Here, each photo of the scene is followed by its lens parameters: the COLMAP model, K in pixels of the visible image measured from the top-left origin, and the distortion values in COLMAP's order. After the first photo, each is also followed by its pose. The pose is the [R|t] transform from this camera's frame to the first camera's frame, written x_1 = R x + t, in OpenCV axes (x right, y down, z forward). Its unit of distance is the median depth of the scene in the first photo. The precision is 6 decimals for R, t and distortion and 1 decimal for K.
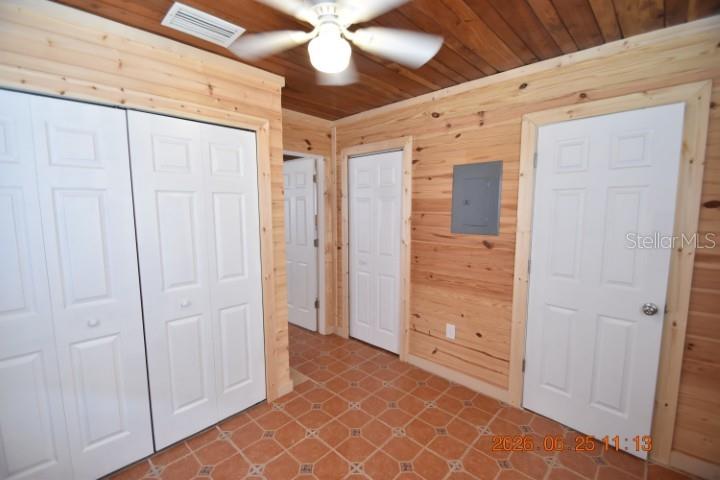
lens RADIAL K [[315.1, 0, 356.6], [0, 315.1, 240.7], [0, 0, 1]] dist [0.006513, -0.009996]
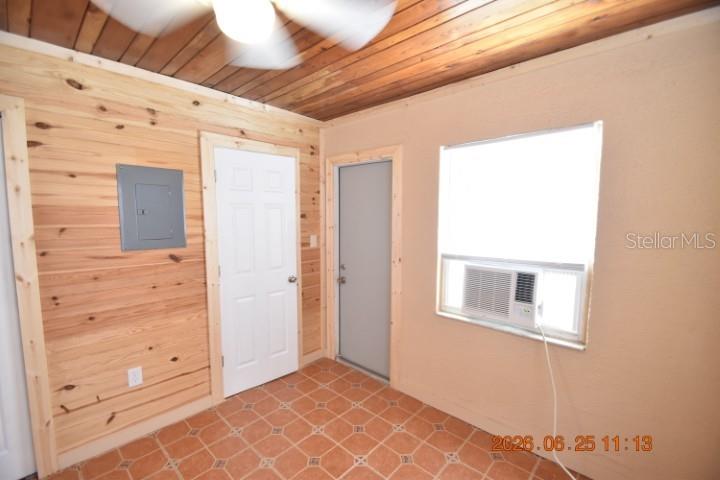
lens RADIAL K [[315.1, 0, 353.9], [0, 315.1, 242.2], [0, 0, 1]] dist [0.006513, -0.009996]
pose [[-0.005332, -0.083449, 0.996498, -0.501172], [0.104393, 0.991021, 0.083549, -0.056338], [-0.994522, 0.104473, 0.003427, 0.466058]]
